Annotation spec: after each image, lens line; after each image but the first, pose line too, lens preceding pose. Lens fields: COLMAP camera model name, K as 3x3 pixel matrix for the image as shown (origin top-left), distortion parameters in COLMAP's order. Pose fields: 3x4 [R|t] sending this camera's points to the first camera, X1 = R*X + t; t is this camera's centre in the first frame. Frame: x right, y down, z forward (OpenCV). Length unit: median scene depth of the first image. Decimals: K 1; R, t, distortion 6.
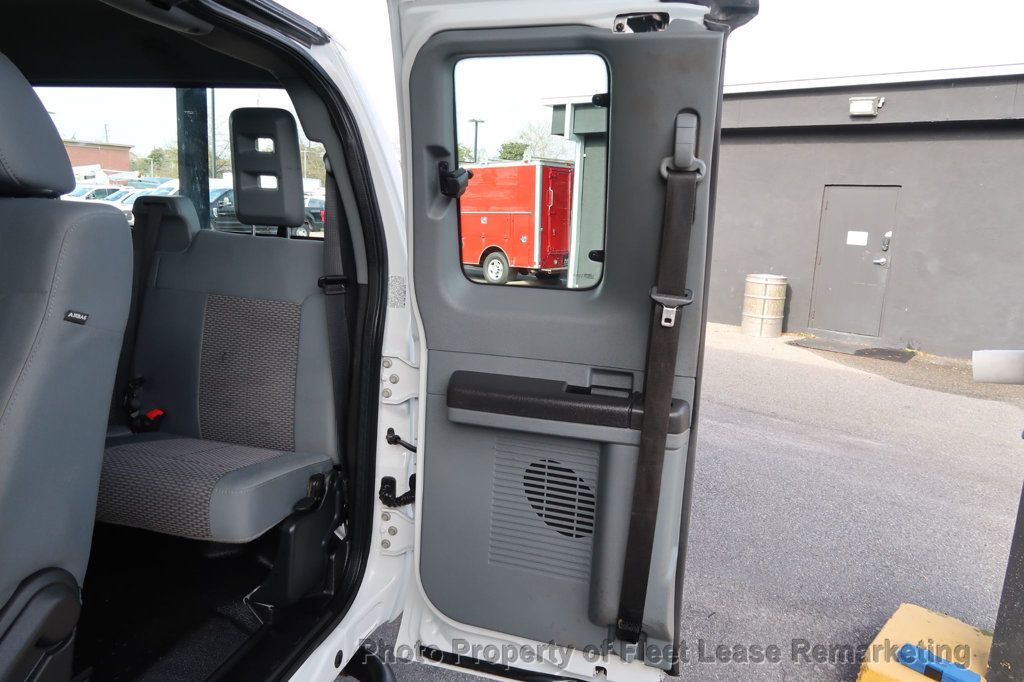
lens RADIAL K [[712.1, 0, 509.9], [0, 712.1, 338.8], [0, 0, 1]] dist [-0.025568, 0.006636]
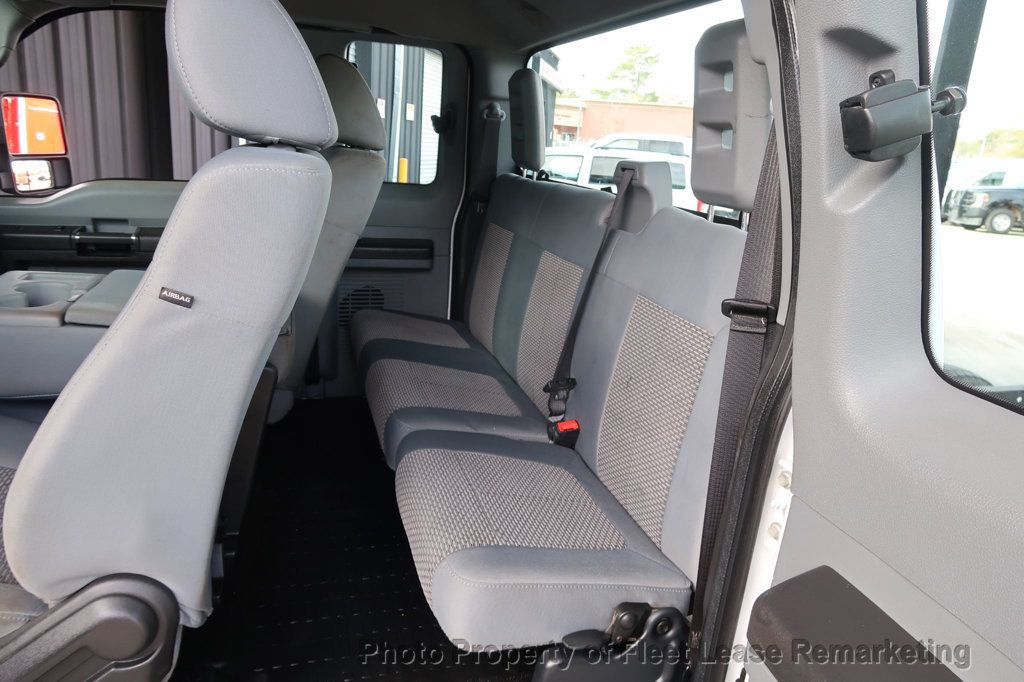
lens RADIAL K [[712.1, 0, 509.9], [0, 712.1, 338.8], [0, 0, 1]] dist [-0.025568, 0.006636]
pose [[0.488134, 0.216692, -0.845441, 0.167810], [-0.194640, 0.971320, 0.136575, -0.112869], [0.850788, 0.097889, 0.516311, 0.621506]]
